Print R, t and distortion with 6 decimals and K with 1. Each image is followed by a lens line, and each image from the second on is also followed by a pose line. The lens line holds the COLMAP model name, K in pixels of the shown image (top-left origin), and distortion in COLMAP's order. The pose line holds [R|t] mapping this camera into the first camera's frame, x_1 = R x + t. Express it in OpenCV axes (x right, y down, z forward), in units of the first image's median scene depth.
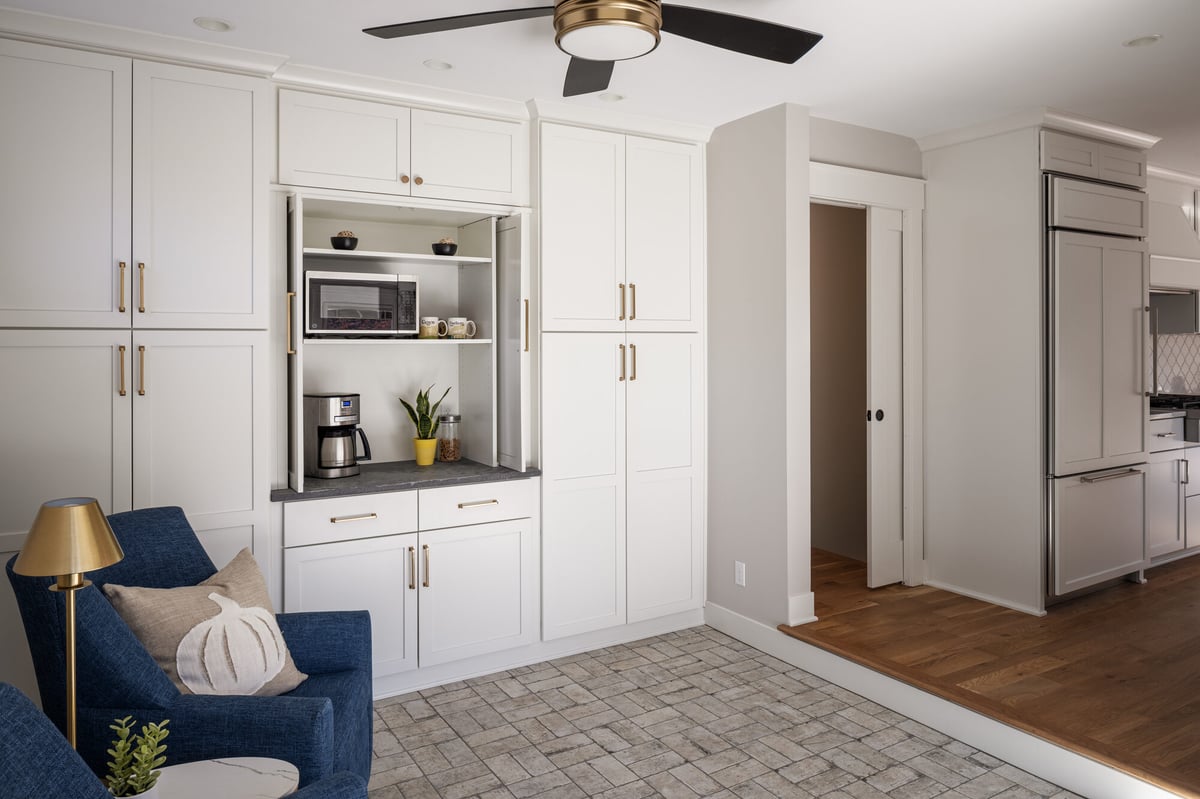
lens RADIAL K [[832.8, 0, 600.3], [0, 832.8, 337.7], [0, 0, 1]] dist [-0.006215, -0.000889]
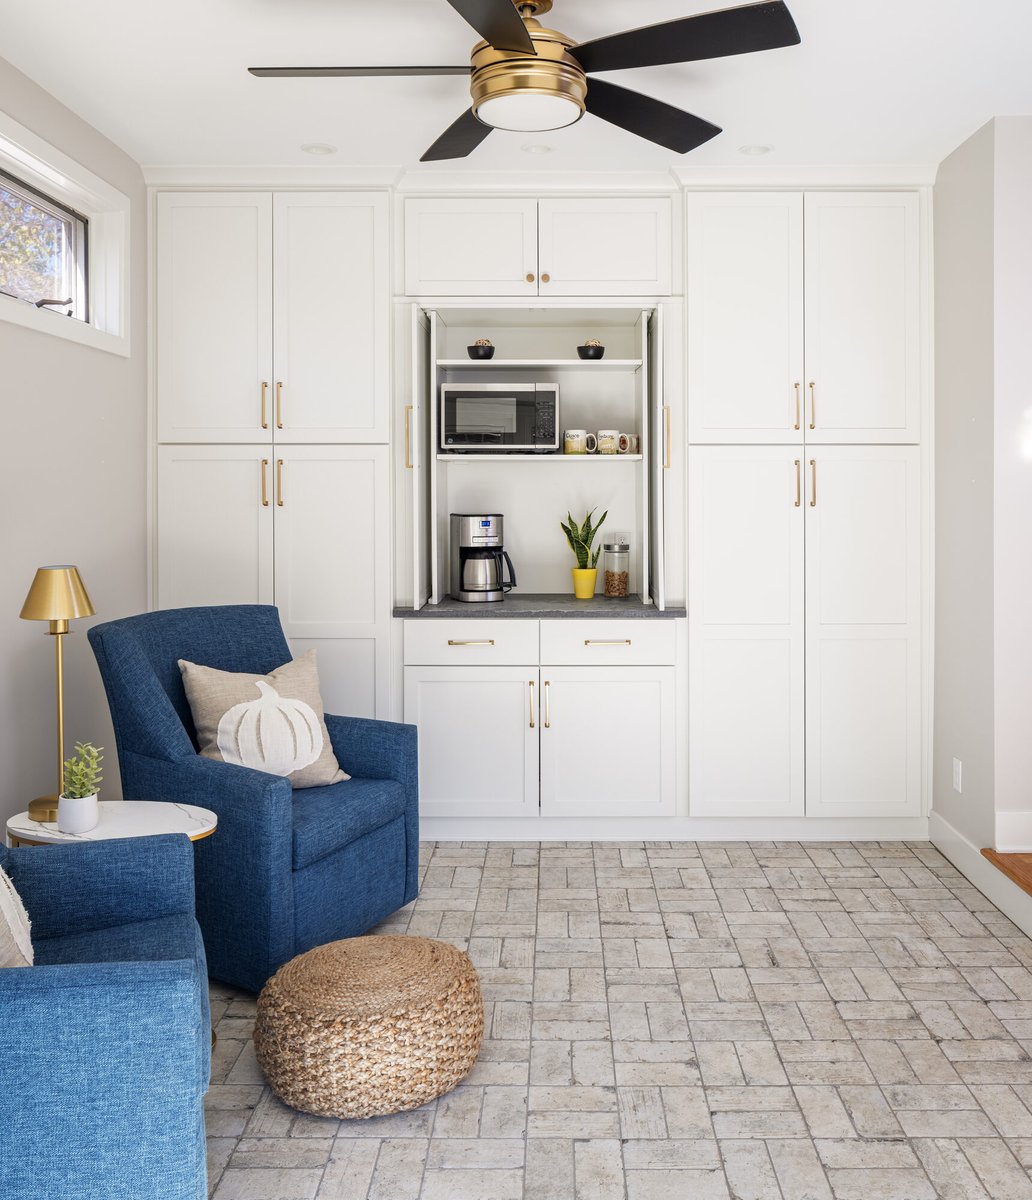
lens RADIAL K [[1095.3, 0, 517.9], [0, 1095.3, 484.1], [0, 0, 1]] dist [-0.003786, -0.000466]
pose [[0.833895, 0.006523, -0.551884, 0.406677], [-0.001759, 0.999956, 0.009162, 0.023462], [0.551920, -0.006670, 0.833870, -0.007427]]
